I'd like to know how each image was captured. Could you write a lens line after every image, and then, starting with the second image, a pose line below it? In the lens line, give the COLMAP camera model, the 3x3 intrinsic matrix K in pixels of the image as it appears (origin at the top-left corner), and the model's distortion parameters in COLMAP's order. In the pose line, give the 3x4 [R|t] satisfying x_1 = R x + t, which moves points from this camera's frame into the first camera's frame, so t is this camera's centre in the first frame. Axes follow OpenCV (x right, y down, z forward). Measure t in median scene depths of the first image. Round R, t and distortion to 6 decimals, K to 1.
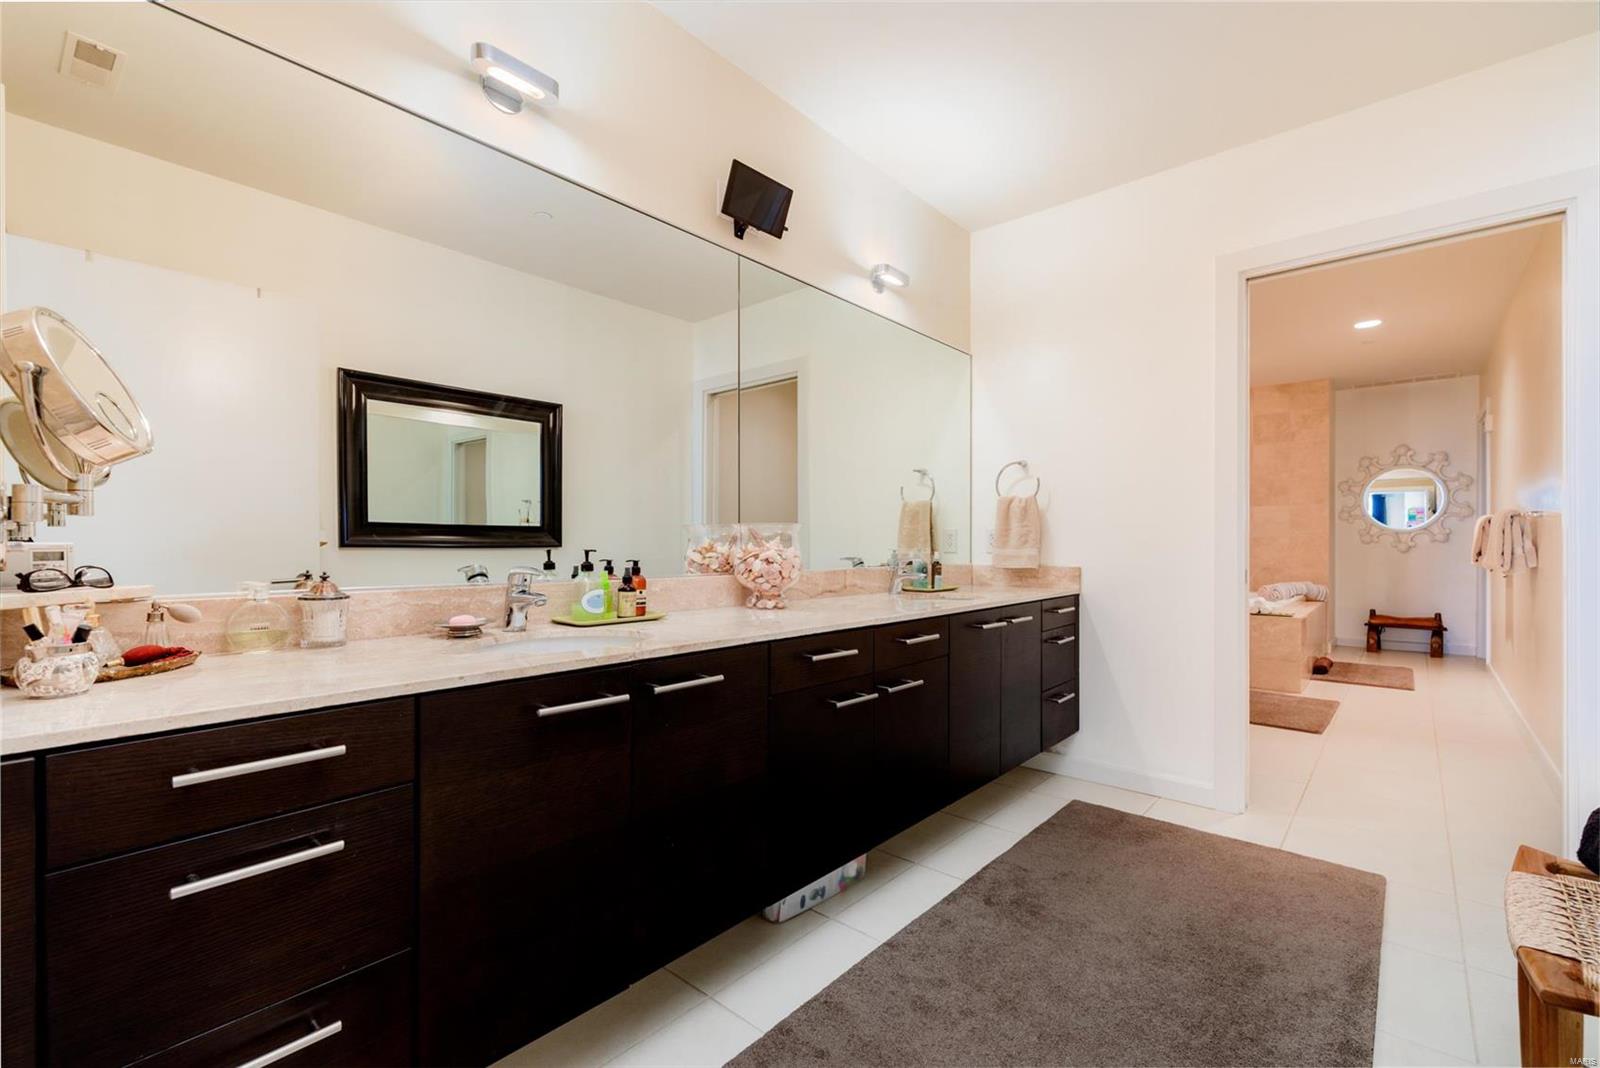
lens RADIAL K [[692.5, 0, 788.7], [0, 692.5, 542.4], [0, 0, 1]] dist [0.003077, -0.000496]
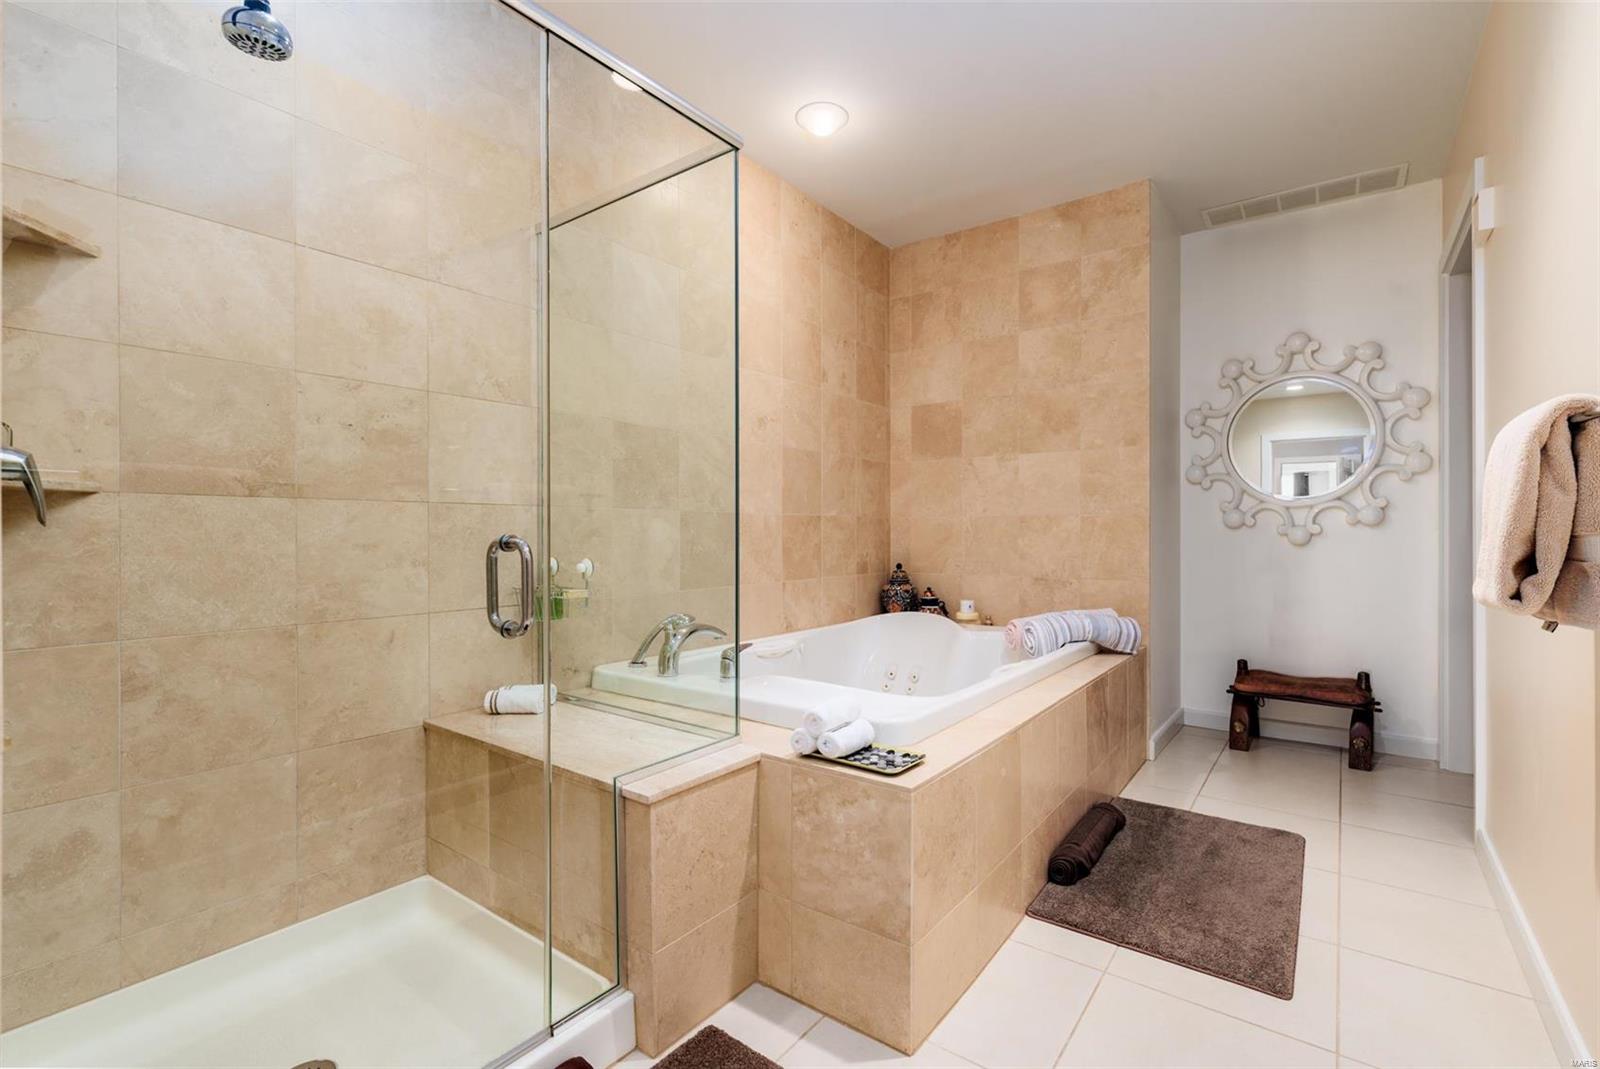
lens RADIAL K [[701.5, 0, 812.7], [0, 701.5, 531.5], [0, 0, 1]] dist [0.002665, -0.000154]
pose [[0.996695, -0.001409, 0.081220, 0.499406], [0.001473, 0.999999, -0.000727, 0.003859], [-0.081219, 0.000844, 0.996696, 0.528867]]
